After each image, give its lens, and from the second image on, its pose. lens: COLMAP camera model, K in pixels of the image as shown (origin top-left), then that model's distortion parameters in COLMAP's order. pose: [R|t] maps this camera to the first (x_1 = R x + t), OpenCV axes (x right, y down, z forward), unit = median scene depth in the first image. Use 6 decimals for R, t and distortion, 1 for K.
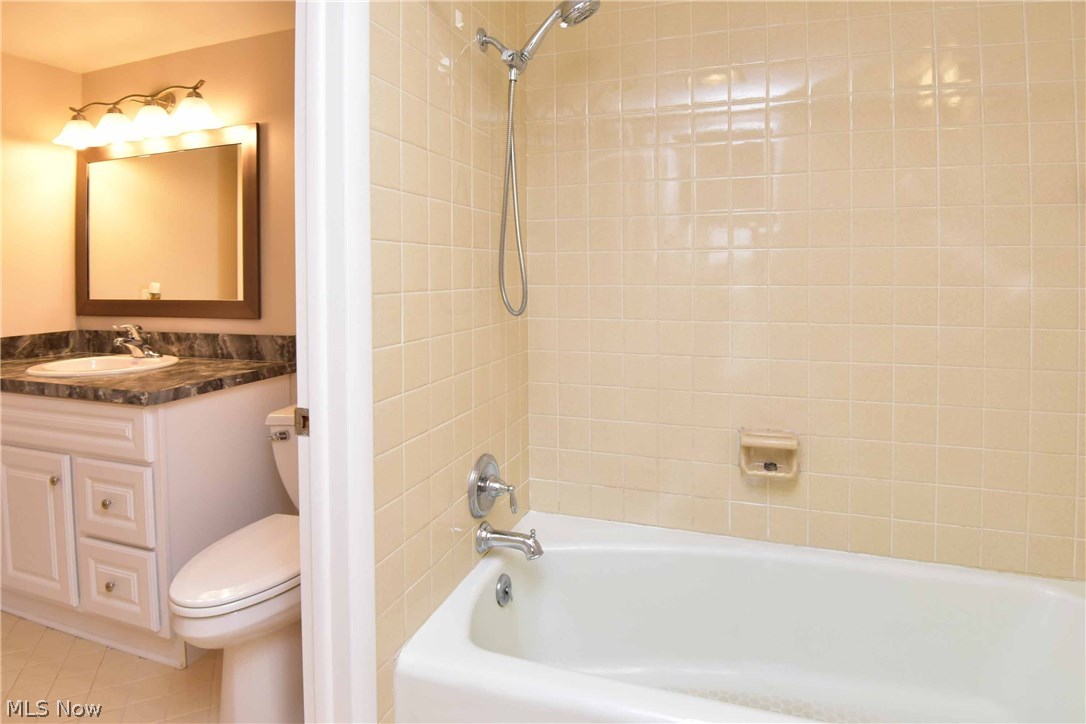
lens RADIAL K [[528.9, 0, 545.6], [0, 528.9, 270.1], [0, 0, 1]] dist [-0.032076, -0.003662]
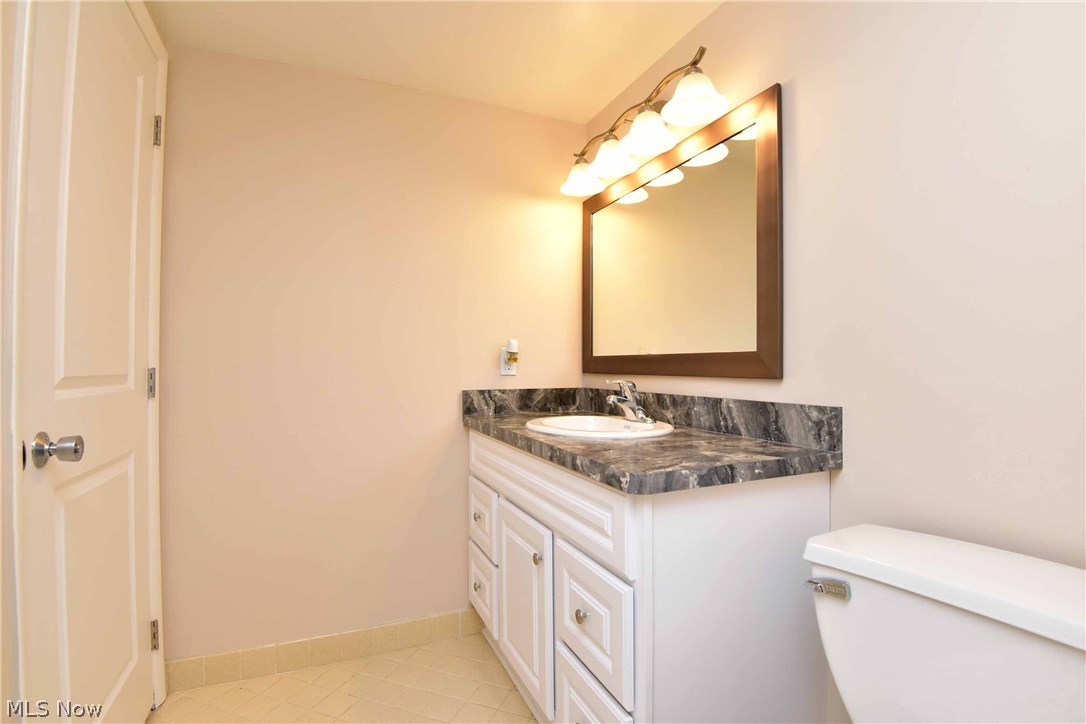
lens RADIAL K [[548.4, 0, 539.5], [0, 548.4, 358.9], [0, 0, 1]] dist [-0.032044, -0.000731]
pose [[0.653914, 0.013301, -0.756452, -0.135561], [-0.002922, 0.999882, 0.015056, 0.034963], [0.756563, -0.007635, 0.653876, 0.193382]]
